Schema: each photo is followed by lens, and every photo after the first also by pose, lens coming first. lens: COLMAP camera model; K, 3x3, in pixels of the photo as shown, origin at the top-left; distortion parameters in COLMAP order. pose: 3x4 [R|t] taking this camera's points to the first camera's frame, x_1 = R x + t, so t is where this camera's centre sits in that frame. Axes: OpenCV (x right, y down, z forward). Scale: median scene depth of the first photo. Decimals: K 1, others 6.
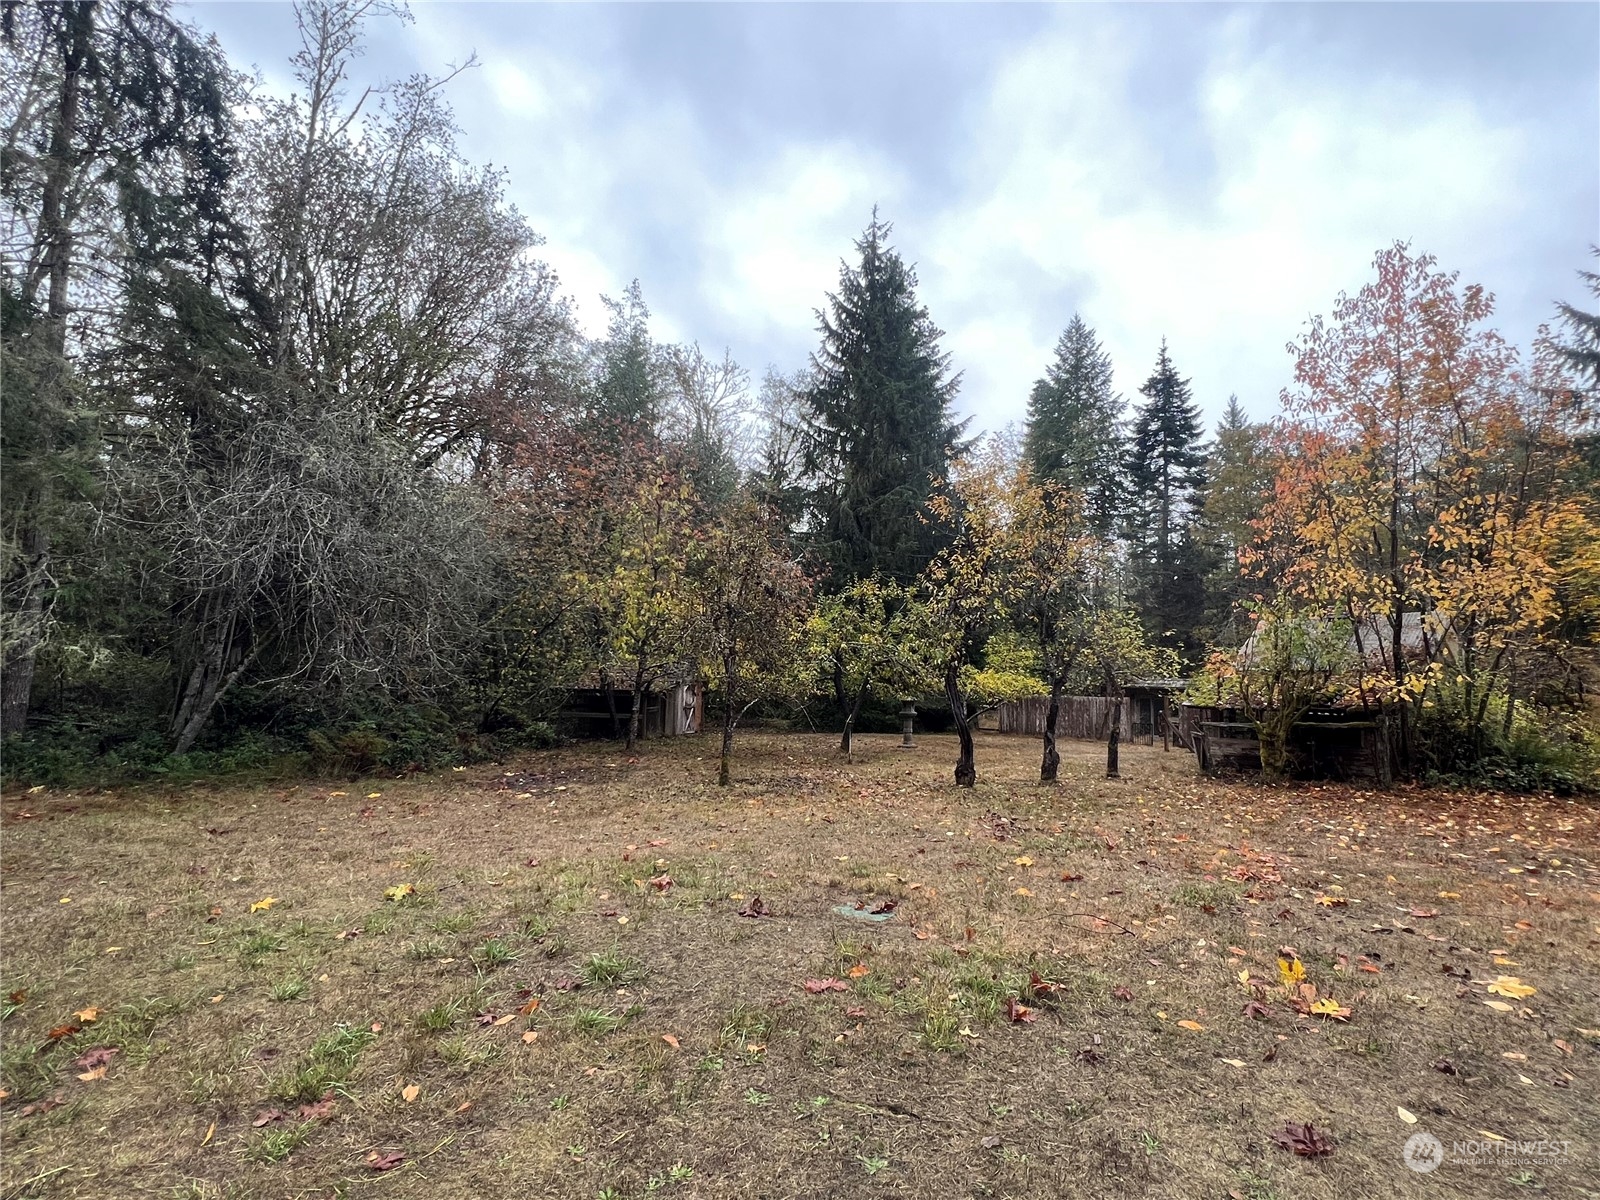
lens RADIAL K [[761.6, 0, 801.3], [0, 761.6, 608.1], [0, 0, 1]] dist [0.000125, -0.000035]
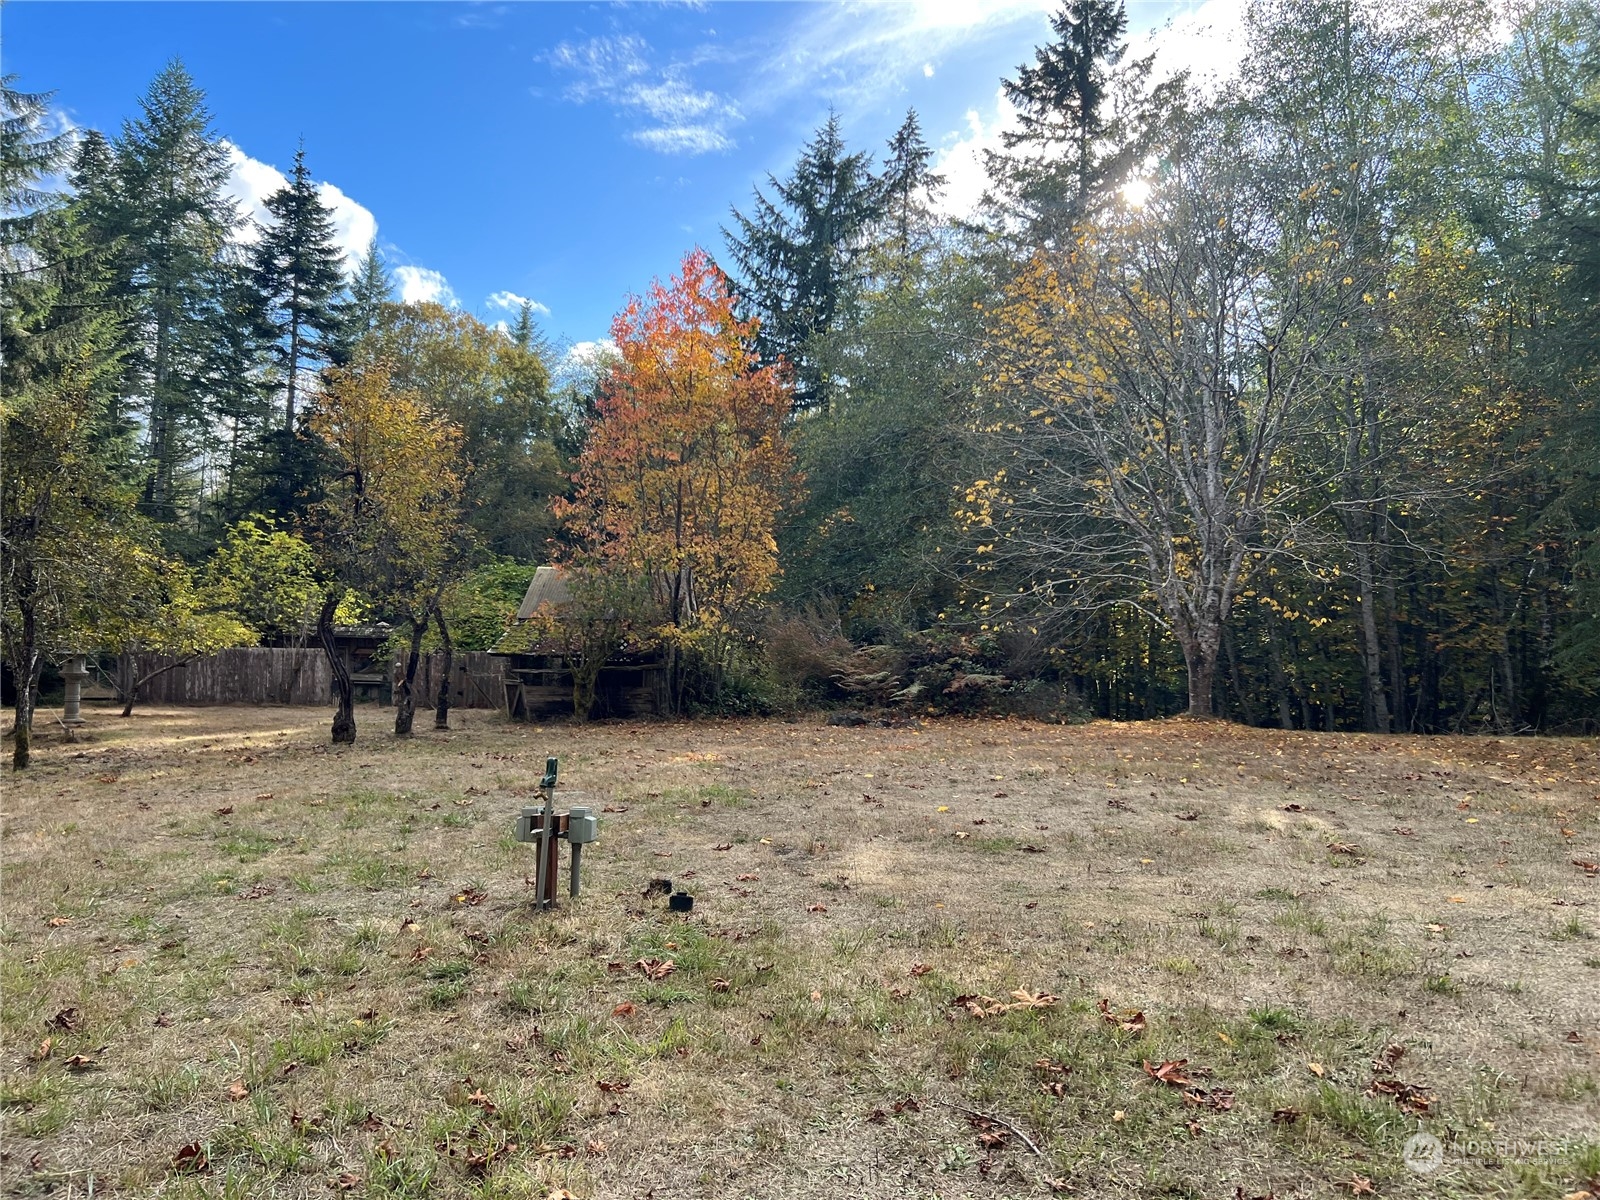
lens RADIAL K [[1216.6, 0, 799.5], [0, 1216.6, 601.8], [0, 0, 1]] dist [-0.004075, -0.001235]
pose [[0.589948, 0.022194, 0.807136, -0.147087], [-0.082587, 0.996038, 0.032976, -0.005340], [-0.803207, -0.086113, 0.589444, -0.059354]]
